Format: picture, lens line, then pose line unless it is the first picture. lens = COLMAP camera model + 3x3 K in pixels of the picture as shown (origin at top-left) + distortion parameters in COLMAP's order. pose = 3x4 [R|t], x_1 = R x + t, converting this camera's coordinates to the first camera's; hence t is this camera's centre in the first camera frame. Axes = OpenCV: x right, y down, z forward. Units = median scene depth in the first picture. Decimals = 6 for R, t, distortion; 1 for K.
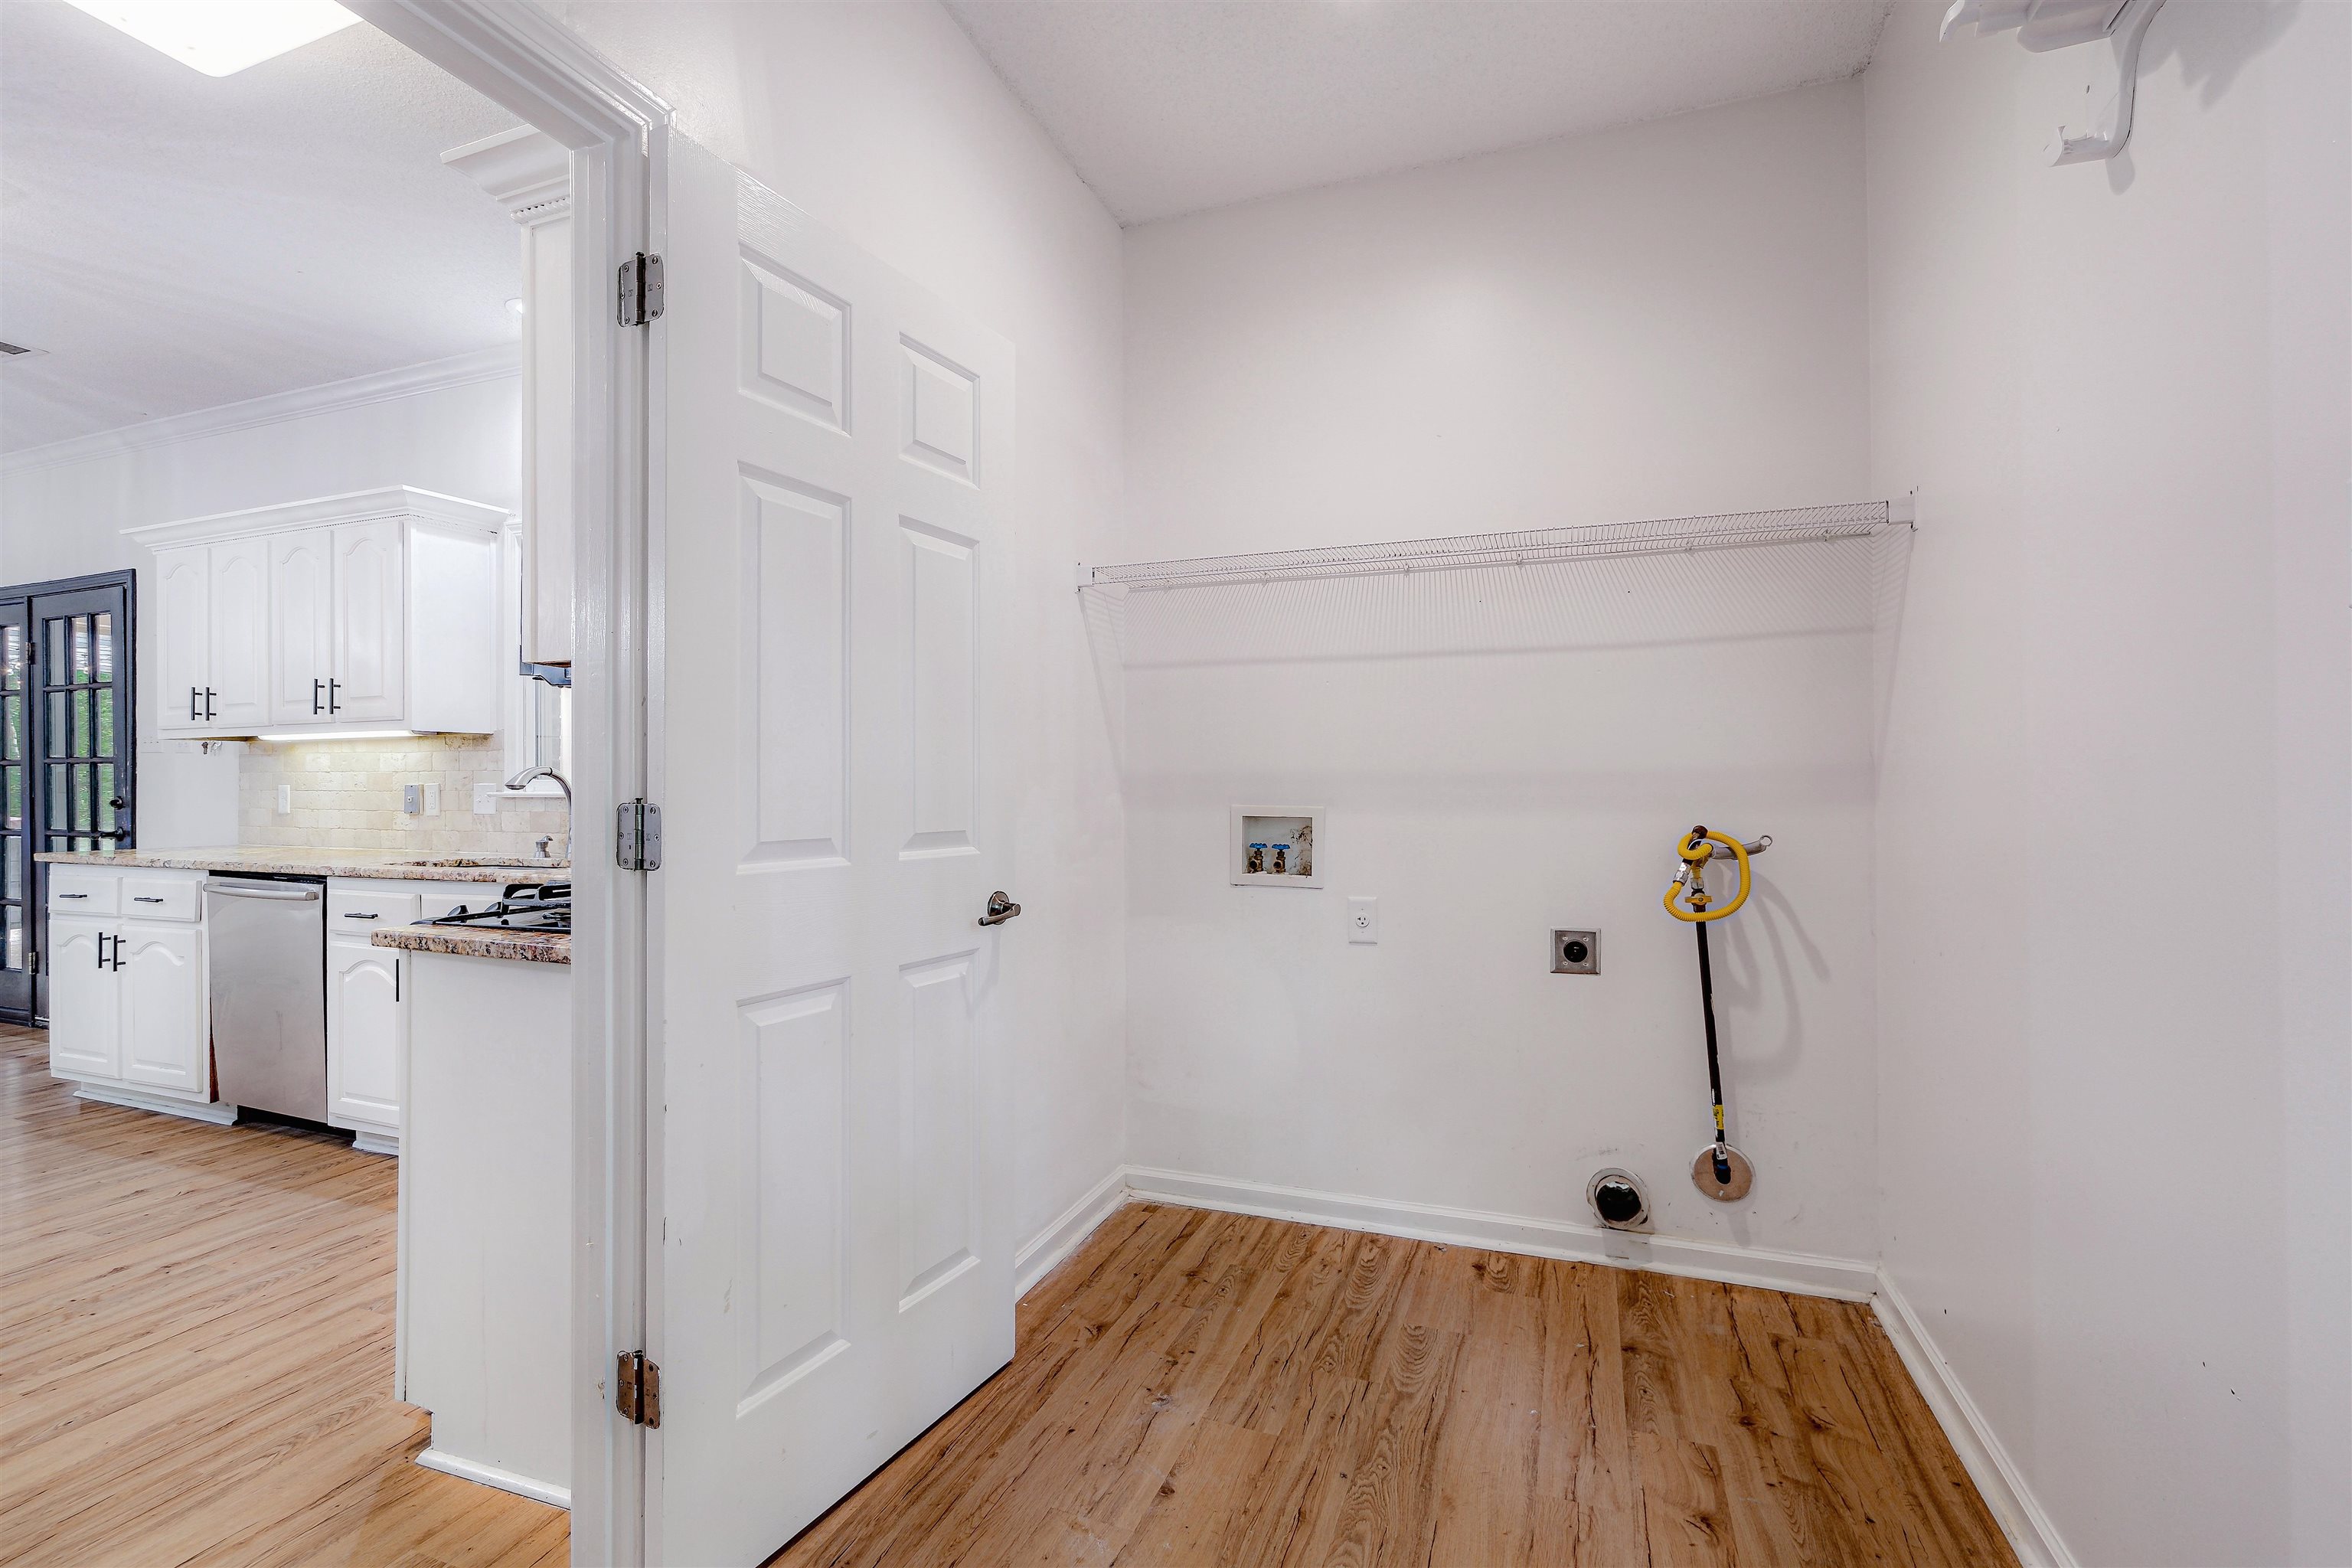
lens RADIAL K [[1114.4, 0, 1185.1], [0, 1114.4, 798.1], [0, 0, 1]] dist [-0.000878, 0.001432]
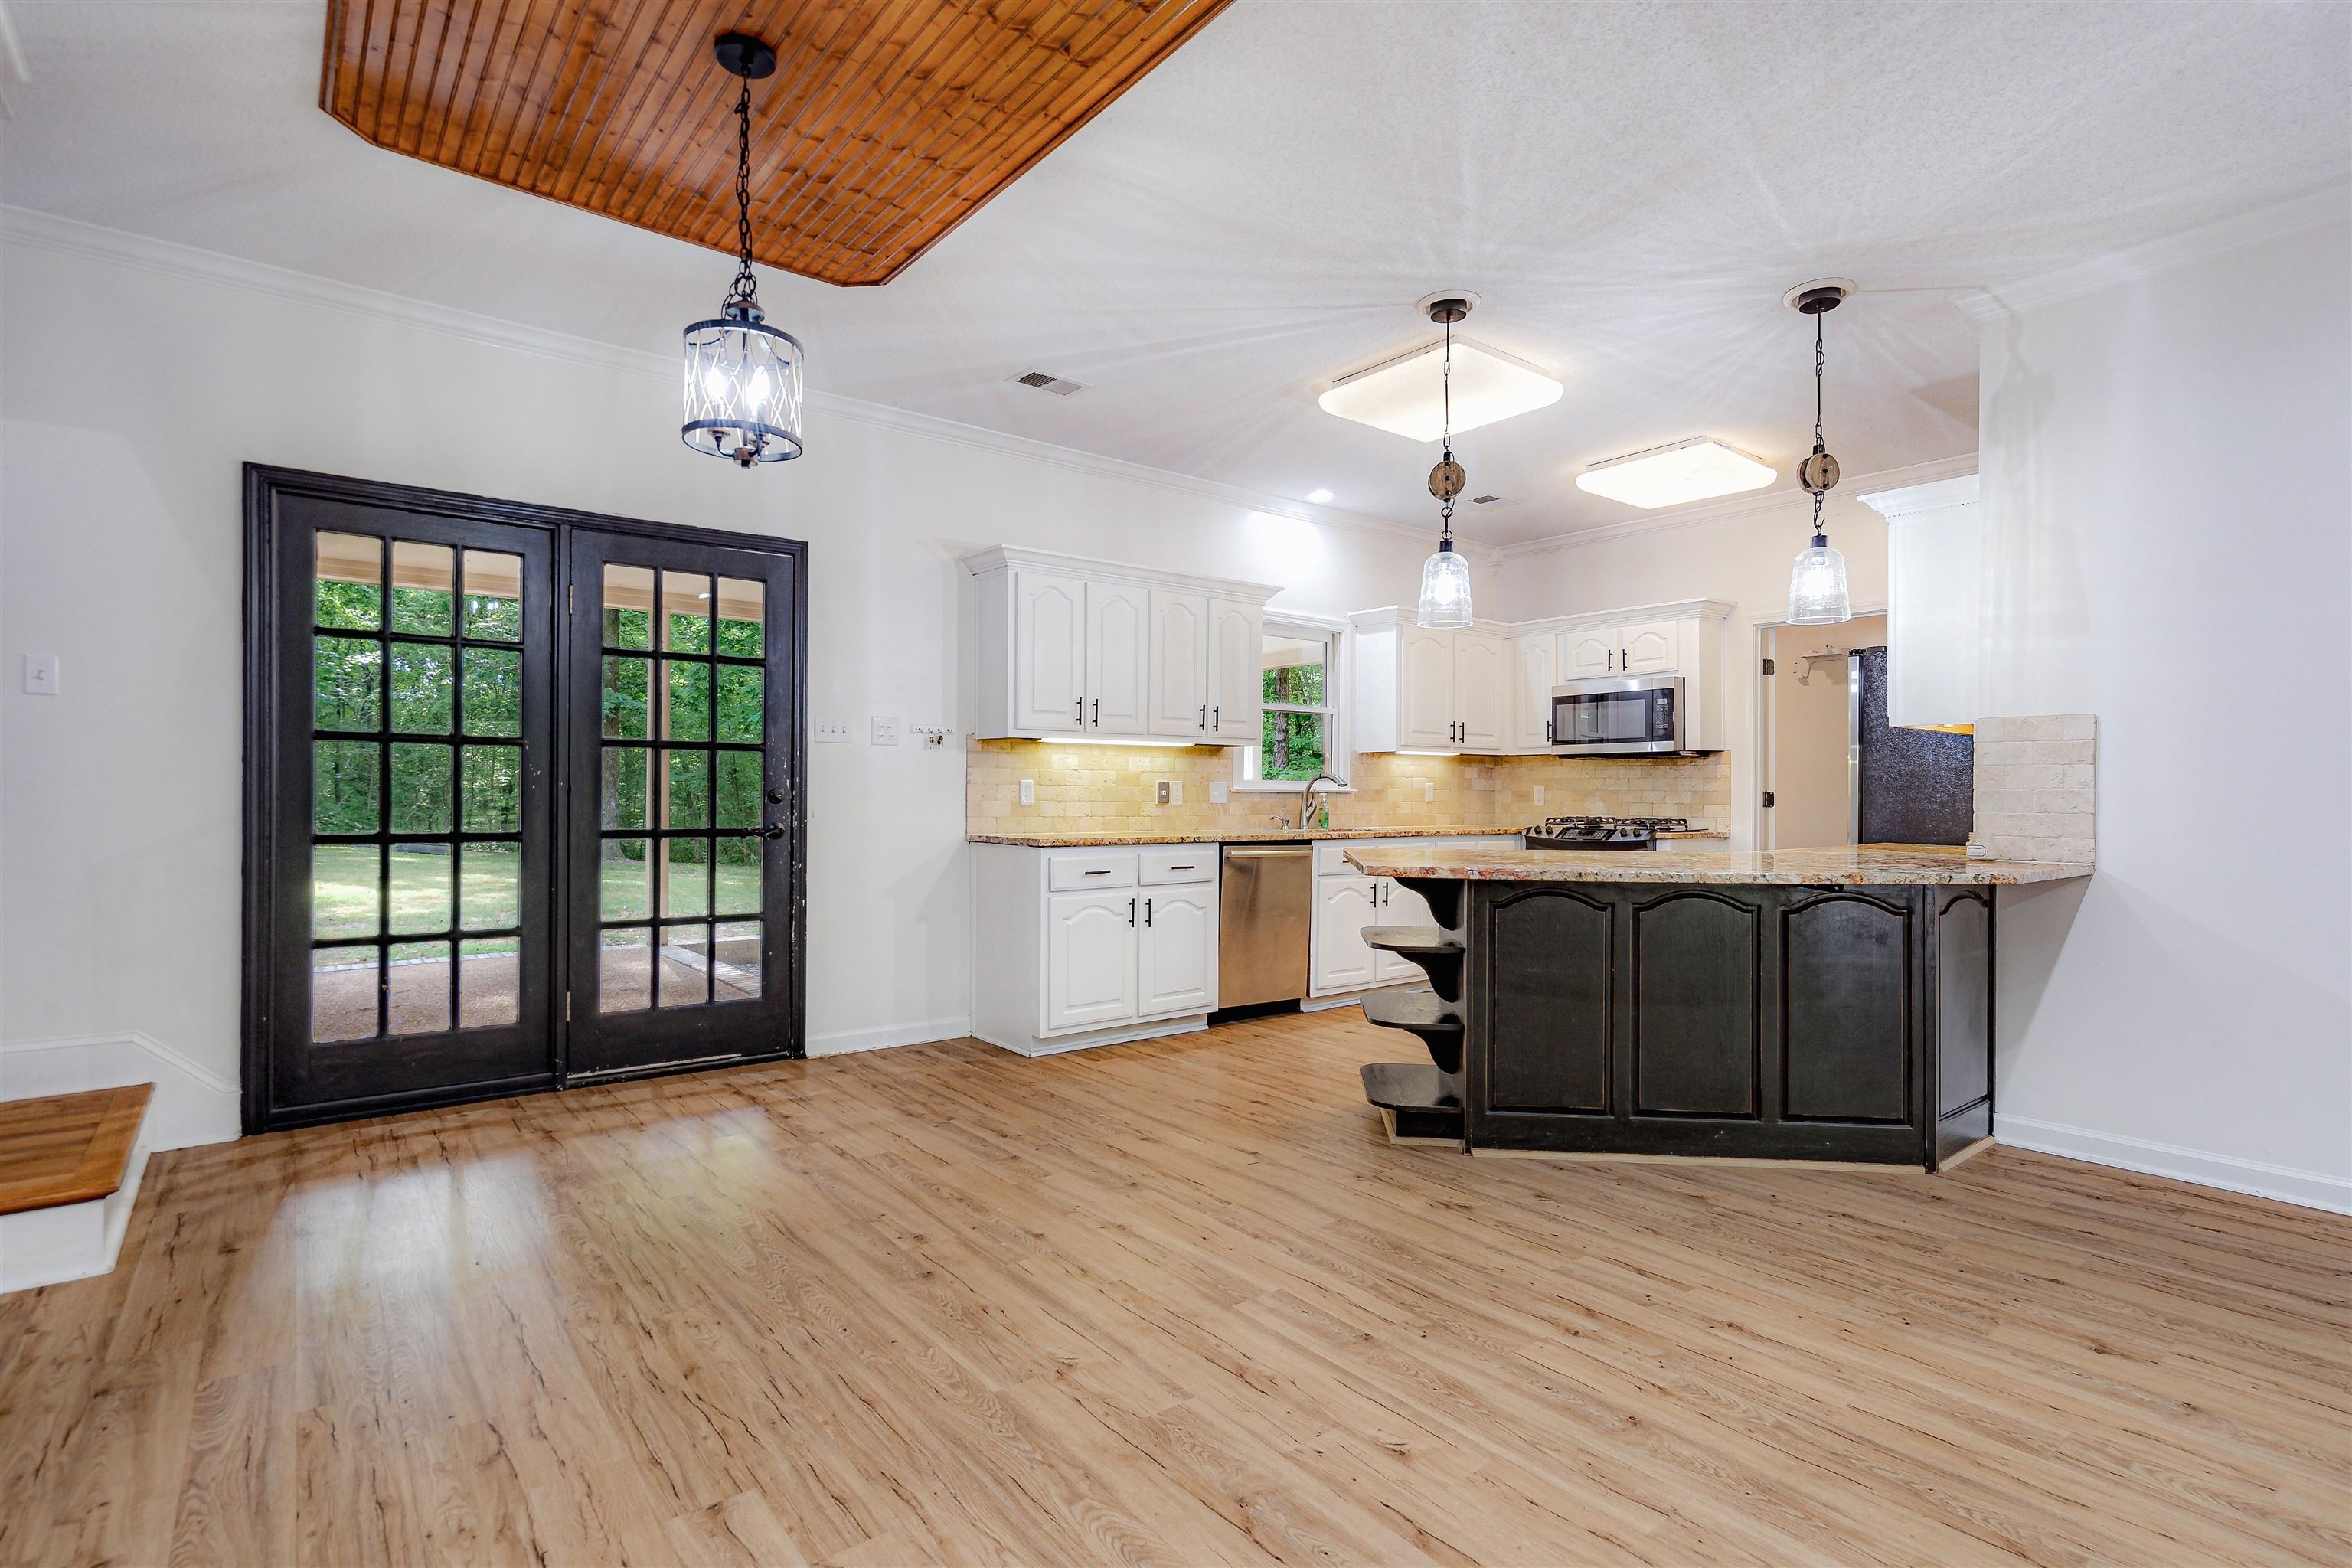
lens RADIAL K [[1114.4, 0, 1185.1], [0, 1114.4, 798.1], [0, 0, 1]] dist [-0.000878, 0.001432]
pose [[0.483198, -0.002061, 0.875509, -1.973527], [-0.005738, 0.999968, 0.005521, -0.000479], [-0.875493, -0.007692, 0.483170, 0.343760]]
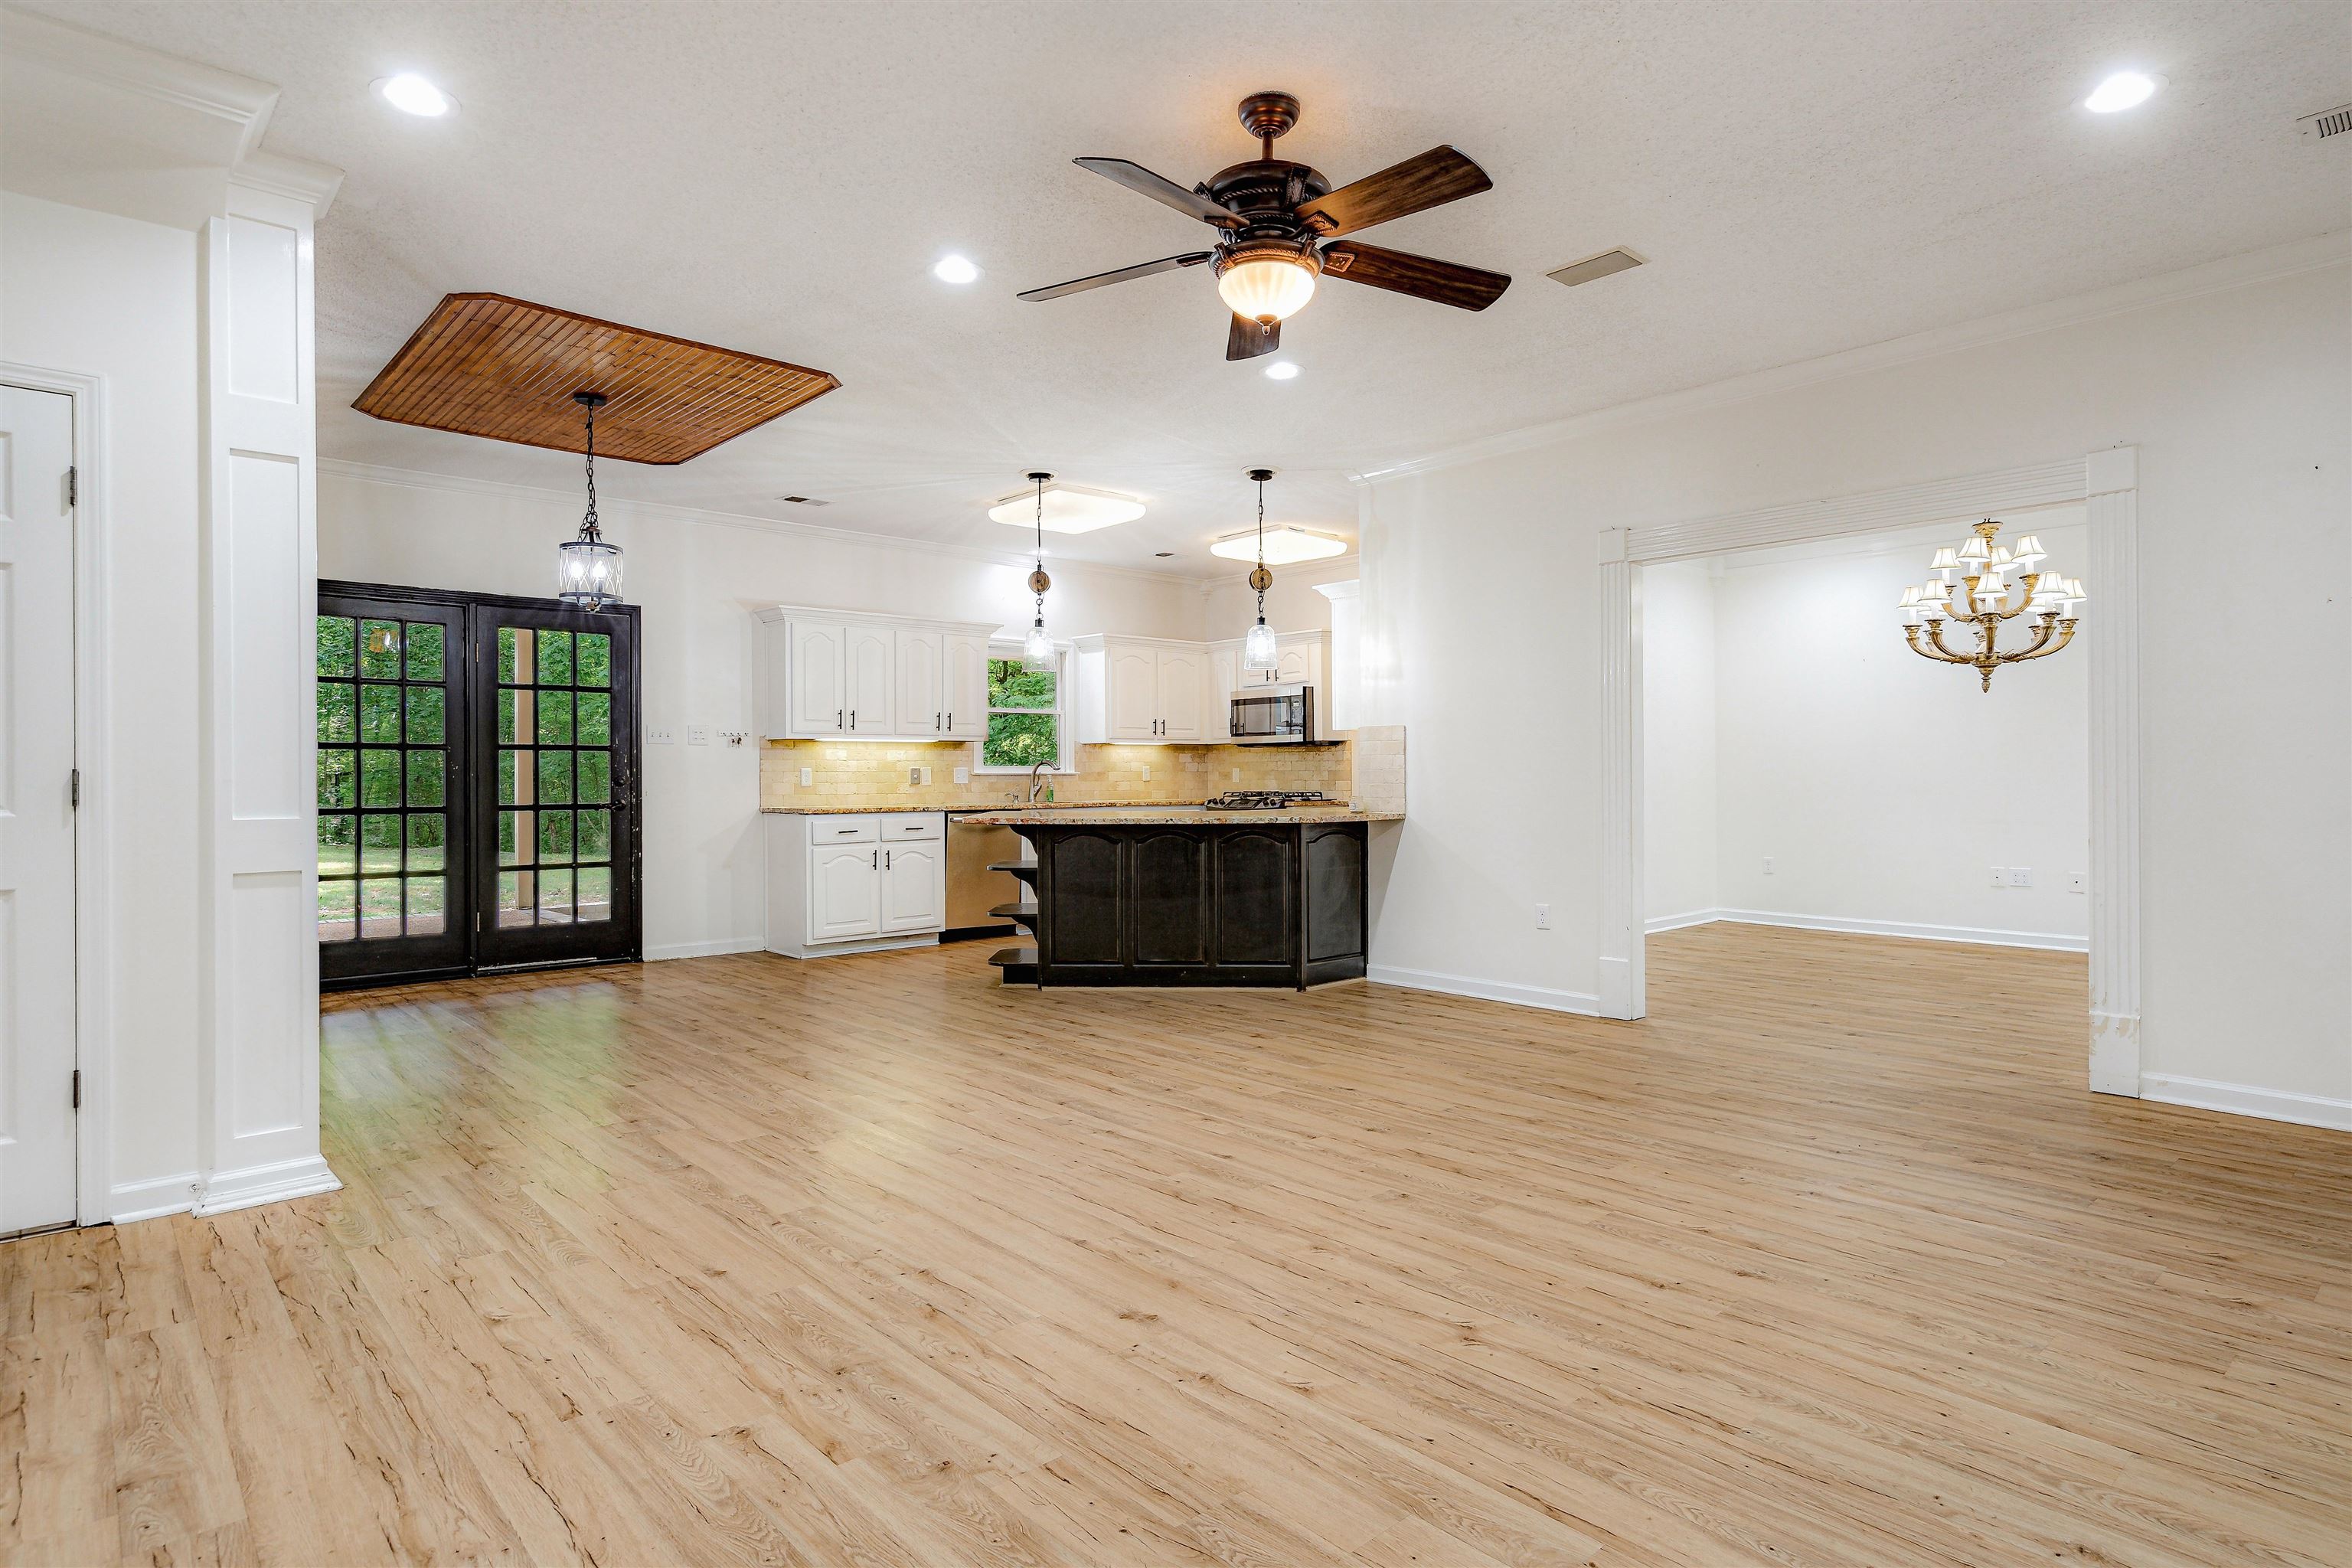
lens RADIAL K [[1212.3, 0, 1176.0], [0, 1212.3, 784.0], [0, 0, 1]] dist [-0.001236, 0.000131]
pose [[0.426952, -0.009636, 0.904223, -2.451980], [0.004054, 0.999954, 0.008742, -0.002323], [-0.904265, -0.000066, 0.426971, -0.254100]]
